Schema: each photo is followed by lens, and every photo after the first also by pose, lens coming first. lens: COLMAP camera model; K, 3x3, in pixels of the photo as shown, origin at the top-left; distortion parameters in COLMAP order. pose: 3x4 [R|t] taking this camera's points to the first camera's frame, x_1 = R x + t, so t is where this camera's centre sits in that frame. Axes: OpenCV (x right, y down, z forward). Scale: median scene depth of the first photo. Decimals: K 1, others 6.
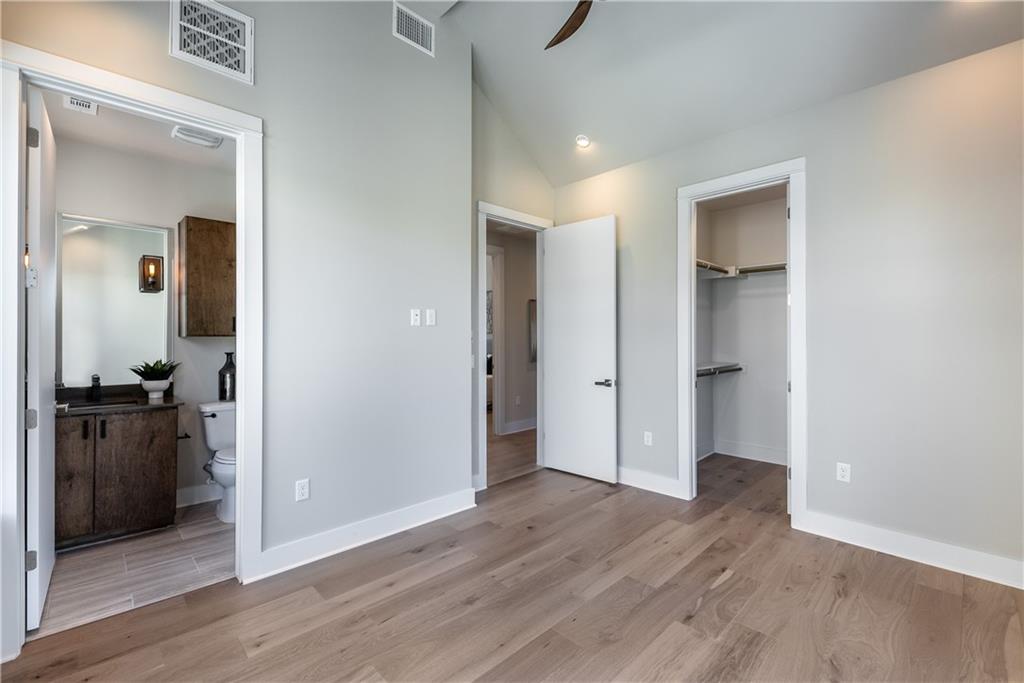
lens RADIAL K [[437.1, 0, 510.0], [0, 437.1, 344.1], [0, 0, 1]] dist [-0.009413, -0.000969]
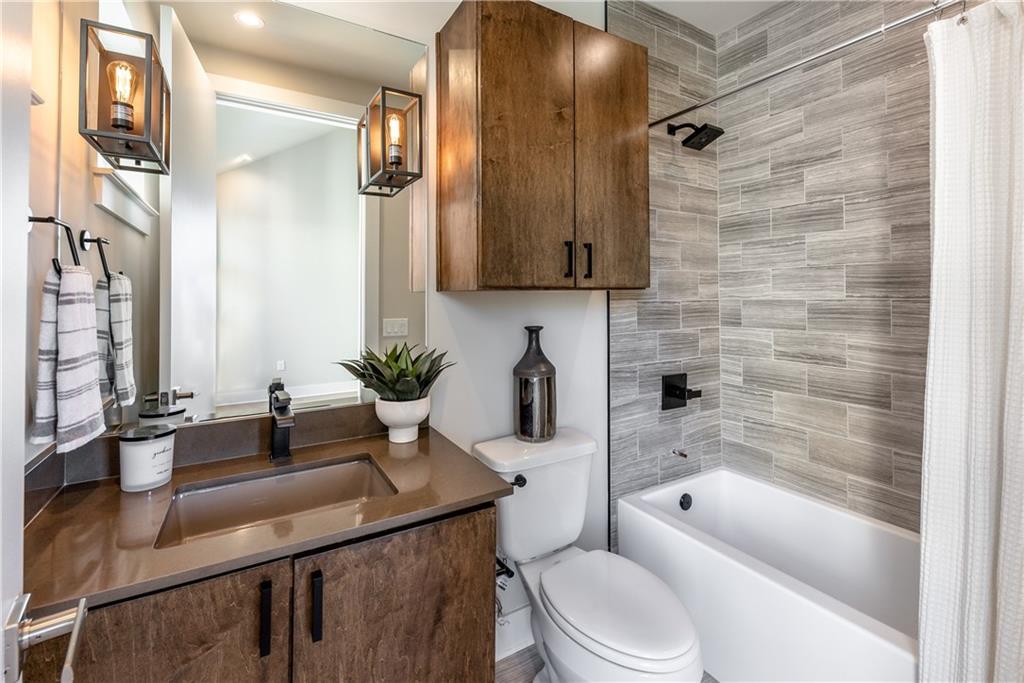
lens RADIAL K [[437.1, 0, 519.9], [0, 437.1, 294.9], [0, 0, 1]] dist [-0.009413, -0.000969]
pose [[0.977922, -0.007832, -0.208823, -0.694701], [0.004335, 0.999843, -0.017200, -0.006725], [0.208925, 0.015915, 0.977802, 0.692337]]
